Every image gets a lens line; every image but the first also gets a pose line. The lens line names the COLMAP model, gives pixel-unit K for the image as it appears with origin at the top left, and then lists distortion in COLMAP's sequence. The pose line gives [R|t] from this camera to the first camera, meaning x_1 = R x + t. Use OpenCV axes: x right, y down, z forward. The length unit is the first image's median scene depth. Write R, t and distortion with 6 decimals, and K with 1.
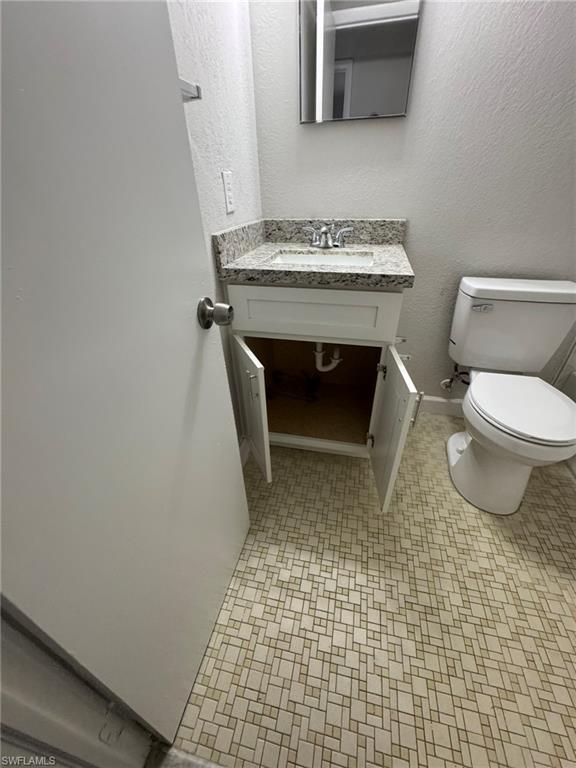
lens RADIAL K [[307.4, 0, 287.7], [0, 307.4, 382.7], [0, 0, 1]] dist [-0.001733, -0.000281]
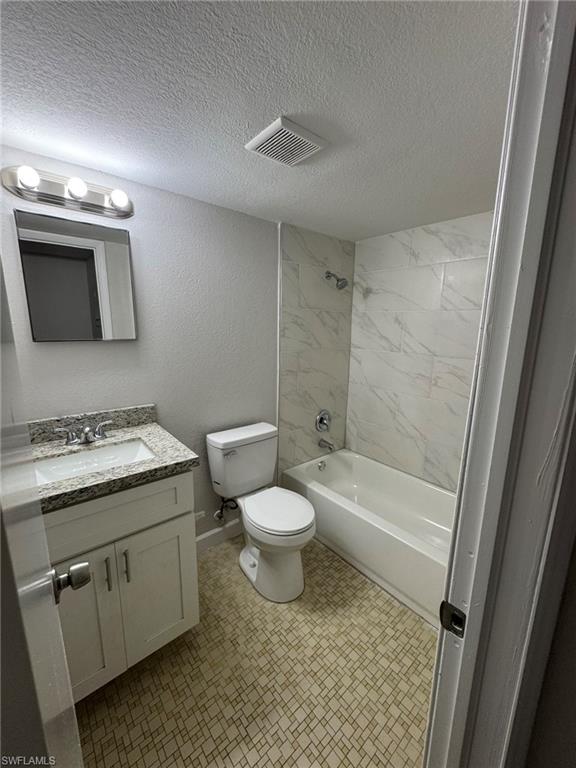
lens RADIAL K [[307.4, 0, 288.3], [0, 307.4, 383.5], [0, 0, 1]] dist [-0.001733, -0.000281]
pose [[0.601671, -0.117888, 0.789996, -0.266070], [0.412208, 0.892993, -0.180686, -0.164461], [-0.684161, 0.434357, 0.585883, -0.137362]]
